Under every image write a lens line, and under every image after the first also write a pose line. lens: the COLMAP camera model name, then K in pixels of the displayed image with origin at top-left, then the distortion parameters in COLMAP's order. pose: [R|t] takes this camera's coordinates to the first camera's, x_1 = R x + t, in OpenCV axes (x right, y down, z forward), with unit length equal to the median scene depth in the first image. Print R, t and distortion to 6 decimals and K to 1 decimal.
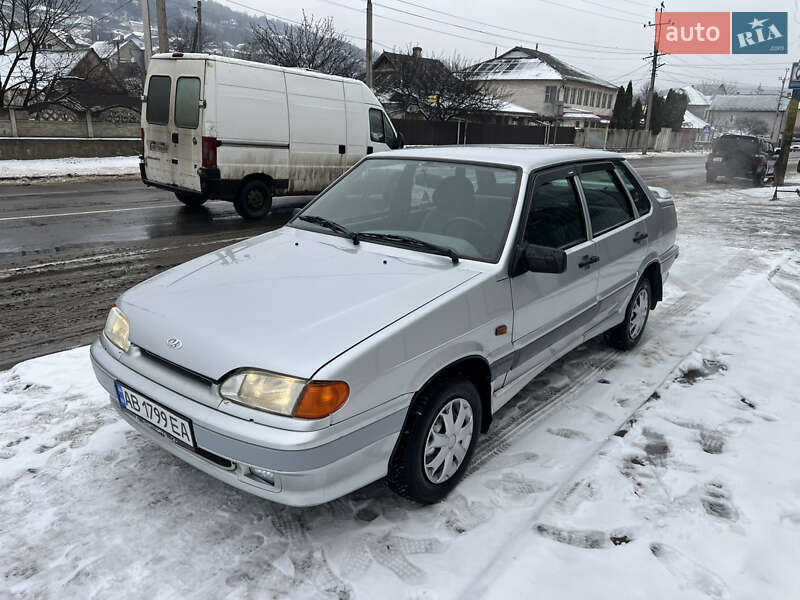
lens RADIAL K [[590.1, 0, 399.9], [0, 590.1, 299.5], [0, 0, 1]] dist [0.053003, -0.054797]
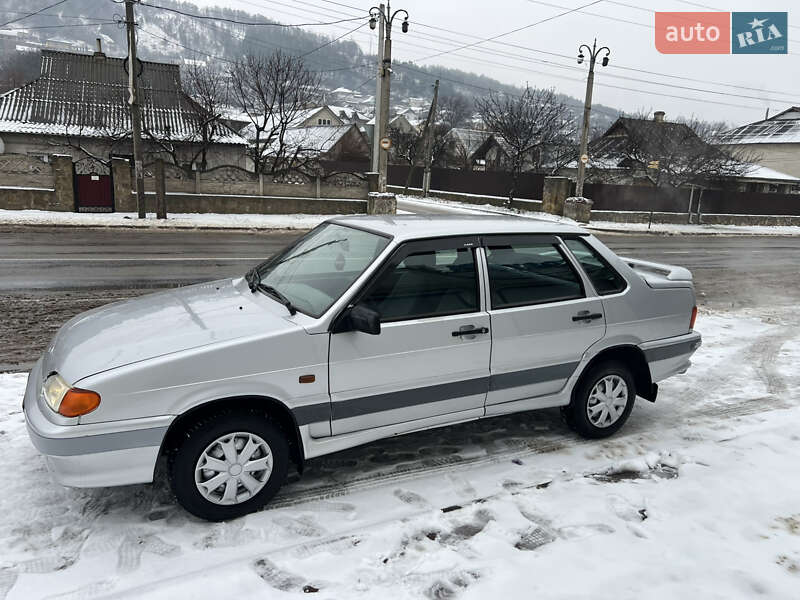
lens RADIAL K [[588.4, 0, 397.5], [0, 588.4, 300.9], [0, 0, 1]] dist [0.057272, -0.060093]
pose [[0.917318, 0.091834, -0.387419, 0.633028], [-0.129393, 0.988980, -0.071944, -0.029917], [0.376543, 0.116125, 0.919092, 0.032097]]
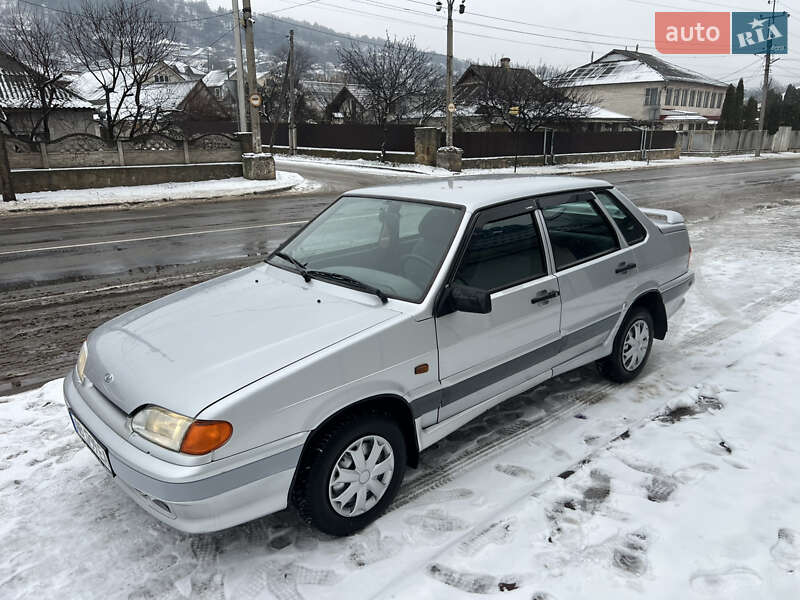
lens RADIAL K [[589.4, 0, 396.7], [0, 589.4, 300.7], [0, 0, 1]] dist [0.051353, -0.053072]
pose [[0.986114, 0.004046, -0.166023, 0.255920], [-0.006664, 0.999862, -0.015219, -0.043830], [0.165939, 0.016114, 0.986004, -0.016888]]
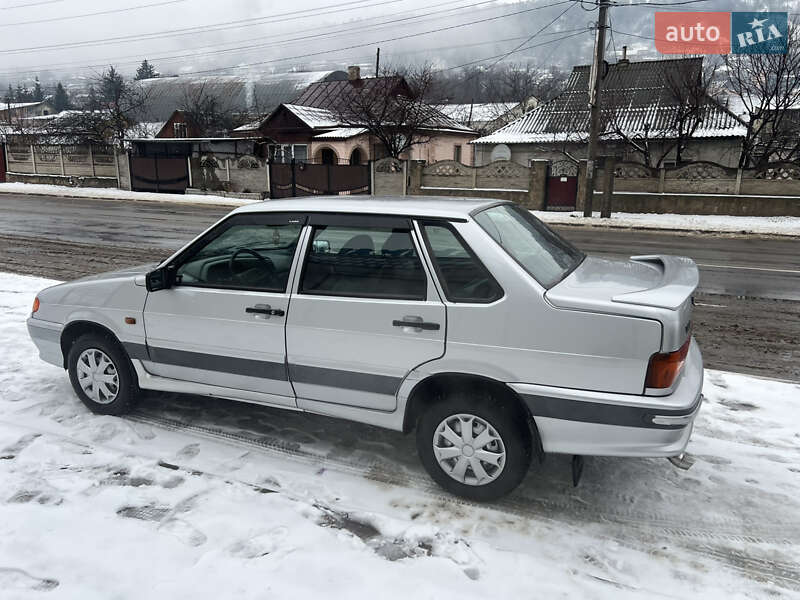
lens RADIAL K [[595.6, 0, 409.7], [0, 595.6, 300.3], [0, 0, 1]] dist [0.055849, -0.056869]
pose [[0.273769, 0.183199, -0.944187, 1.403292], [-0.273556, 0.955979, 0.106168, -0.269128], [0.922073, 0.229223, 0.311832, 0.986076]]
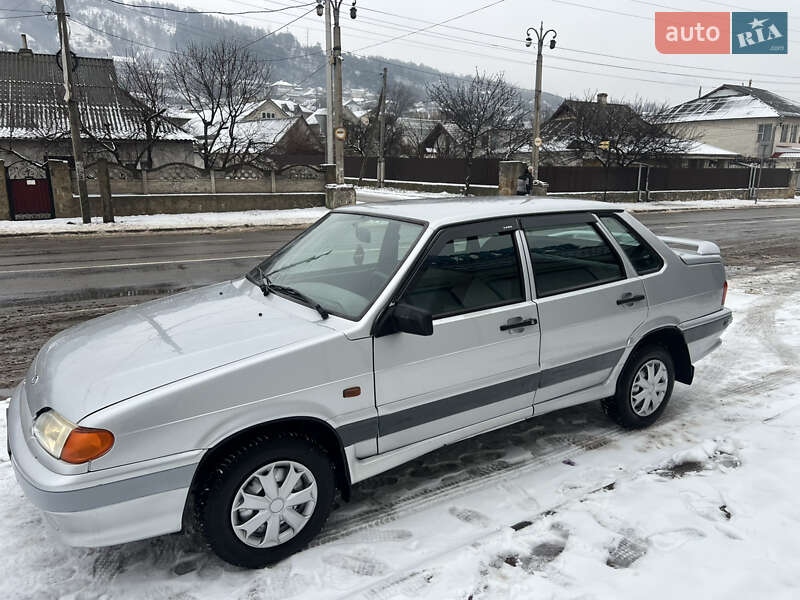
lens RADIAL K [[588.8, 0, 402.0], [0, 588.8, 300.2], [0, 0, 1]] dist [0.054817, -0.056884]
pose [[0.950717, 0.038014, -0.307720, 0.457399], [-0.061591, 0.995832, -0.067270, -0.031376], [0.303880, 0.082908, 0.949096, 0.099243]]
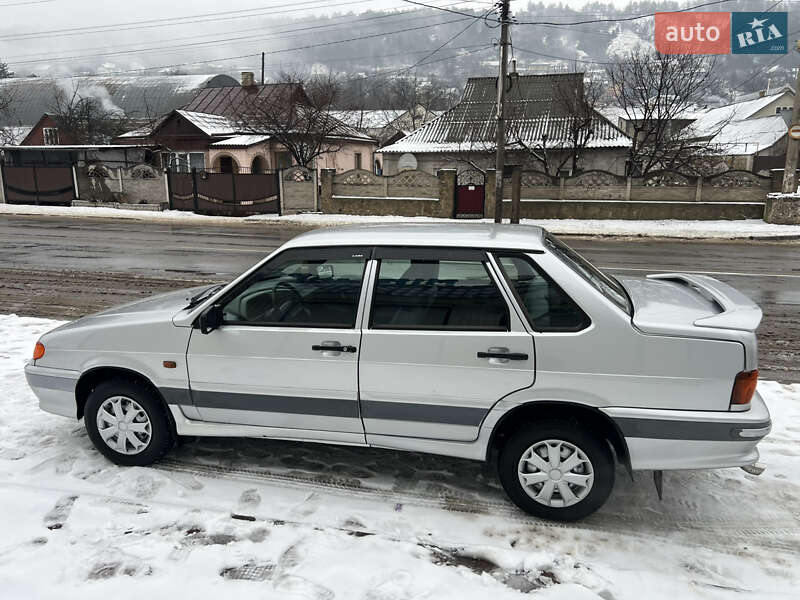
lens RADIAL K [[593.3, 0, 403.5], [0, 593.3, 302.3], [0, 0, 1]] dist [0.061400, -0.066771]
pose [[0.439240, 0.163508, -0.883365, 1.286839], [-0.244999, 0.967828, 0.057319, -0.233881], [0.864317, 0.191246, 0.465168, 0.696146]]
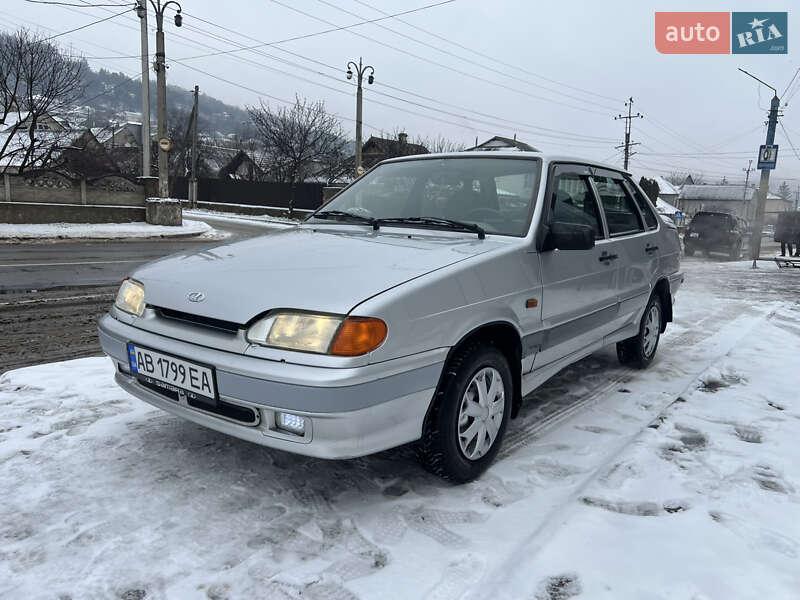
lens RADIAL K [[590.1, 0, 398.9], [0, 590.1, 299.7], [0, 0, 1]] dist [0.047847, -0.047728]
pose [[0.999617, 0.006965, 0.026774, -0.060608], [-0.003265, 0.990723, -0.135855, 0.153038], [-0.027472, 0.135716, 0.990367, 0.041833]]
